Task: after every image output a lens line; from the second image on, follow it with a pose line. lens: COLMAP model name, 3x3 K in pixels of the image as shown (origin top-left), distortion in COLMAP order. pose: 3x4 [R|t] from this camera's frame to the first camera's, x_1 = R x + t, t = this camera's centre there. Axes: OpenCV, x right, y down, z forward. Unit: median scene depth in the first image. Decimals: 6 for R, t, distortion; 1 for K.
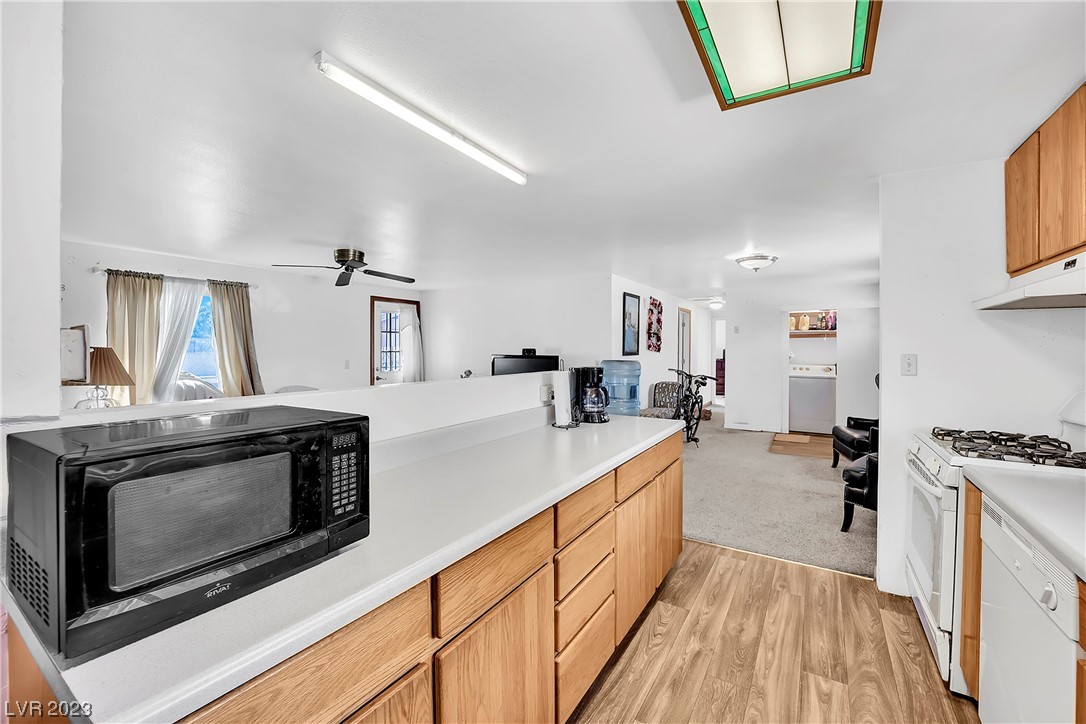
lens RADIAL K [[436.4, 0, 550.6], [0, 436.4, 351.0], [0, 0, 1]] dist [-0.023522, -0.000345]
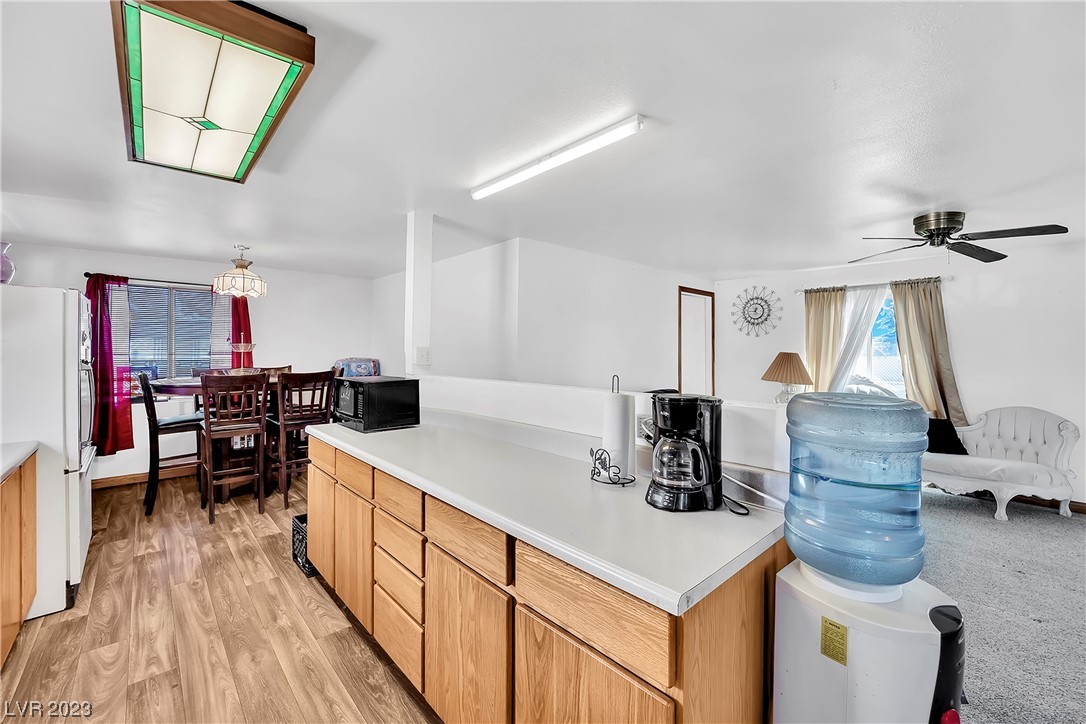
lens RADIAL K [[448.3, 0, 545.6], [0, 448.3, 345.4], [0, 0, 1]] dist [-0.023412, 0.000497]
pose [[-0.275624, -0.011230, -0.961200, 0.387601], [-0.009944, 0.999912, -0.008831, -0.010460], [0.961214, 0.007124, -0.275712, 0.599359]]
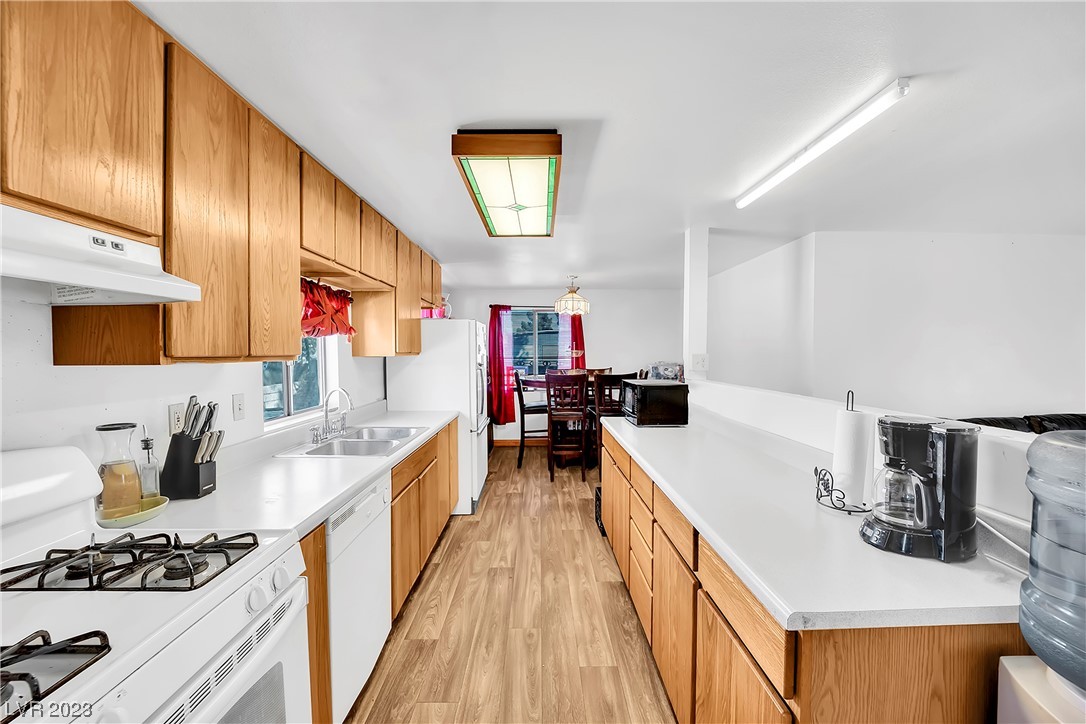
lens RADIAL K [[436.4, 0, 542.2], [0, 436.4, 357.9], [0, 0, 1]] dist [-0.024913, -0.000127]
pose [[-0.847715, 0.007178, -0.530404, 0.377791], [-0.004025, 0.999793, 0.019964, -0.019413], [0.530437, 0.019059, -0.847510, 0.702951]]
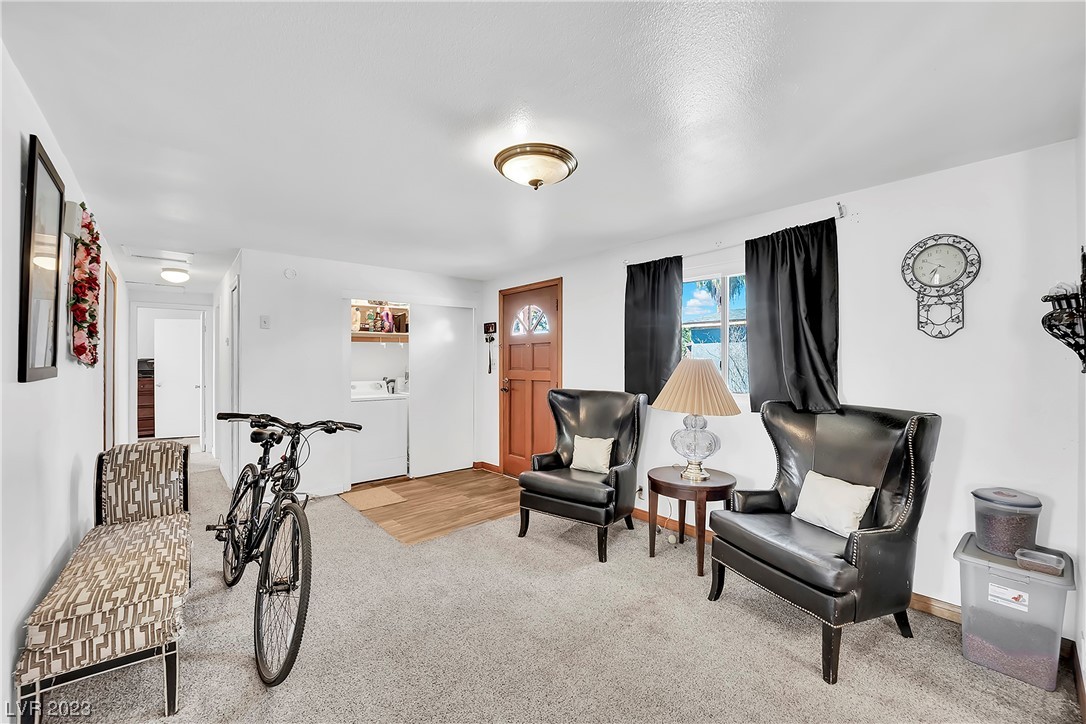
lens RADIAL K [[446.1, 0, 549.4], [0, 446.1, 359.7], [0, 0, 1]] dist [-0.022459, 0.002790]
pose [[0.296831, -0.000651, 0.954930, 0.020589], [0.006531, 0.999978, -0.001348, 0.000187], [-0.954908, 0.006637, 0.296828, 0.874567]]
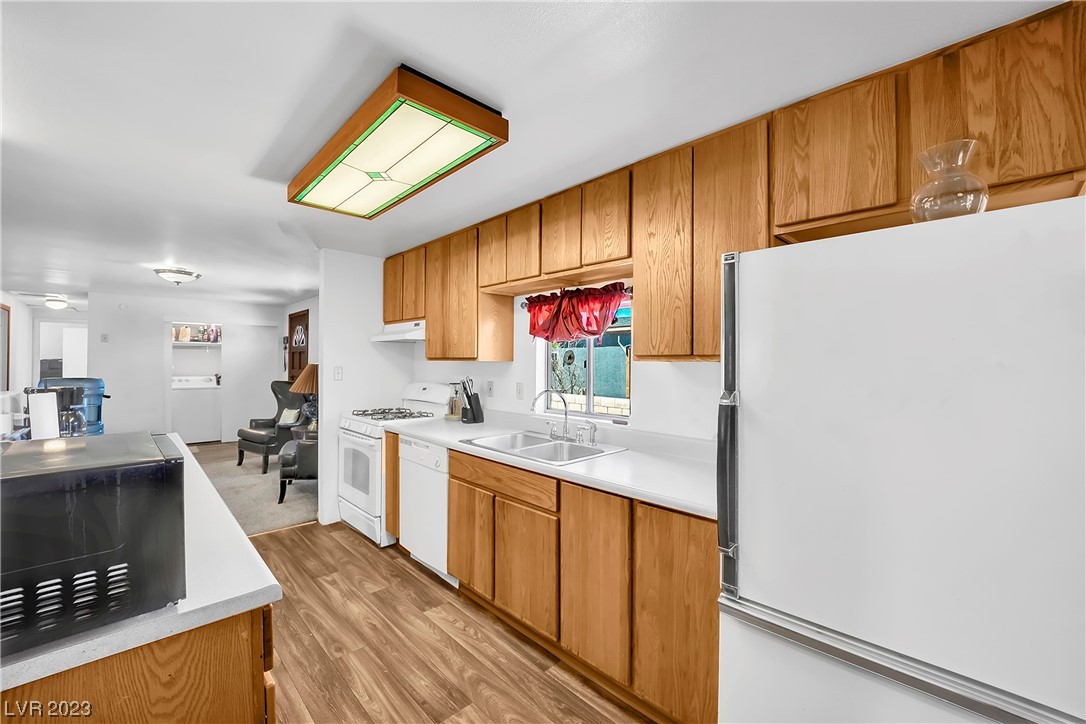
lens RADIAL K [[436.4, 0, 542.2], [0, 436.4, 357.9], [0, 0, 1]] dist [-0.024913, -0.000127]
pose [[0.247832, 0.004436, 0.968793, -0.285924], [0.001115, 0.999988, -0.004864, -0.008766], [-0.968802, 0.002286, 0.247824, -0.066018]]
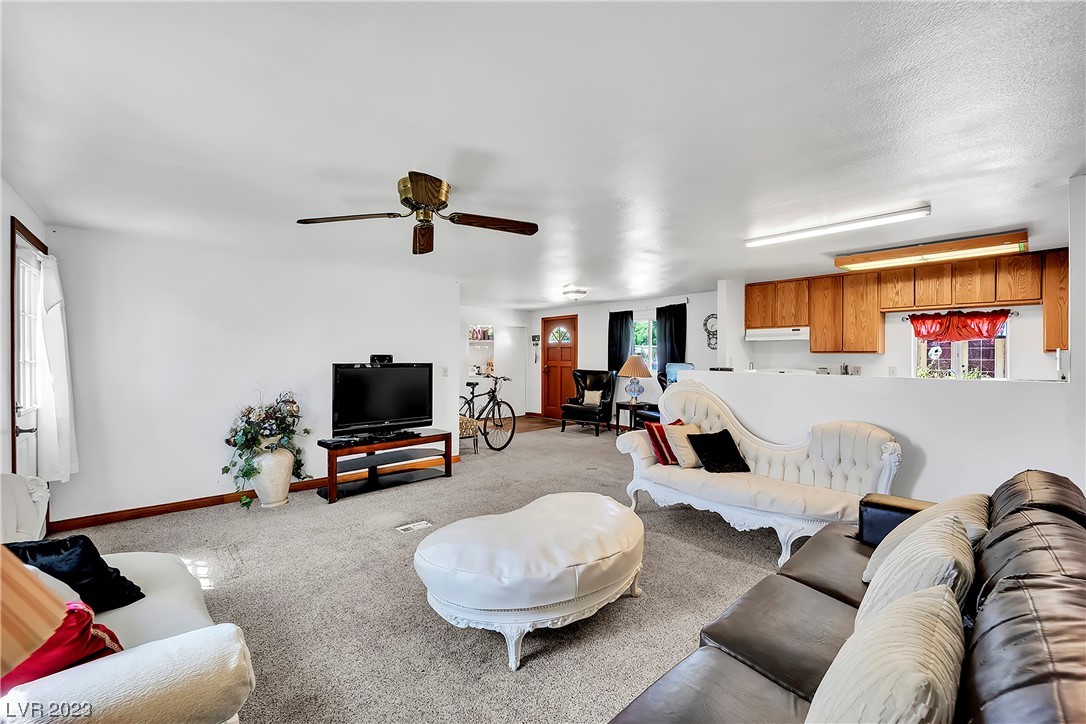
lens RADIAL K [[436.4, 0, 542.2], [0, 436.4, 357.9], [0, 0, 1]] dist [-0.024913, -0.000127]
pose [[0.303402, -0.007460, 0.952834, -0.969261], [0.003037, 0.999972, 0.006862, -0.005969], [-0.952858, 0.000812, 0.303416, 0.693346]]
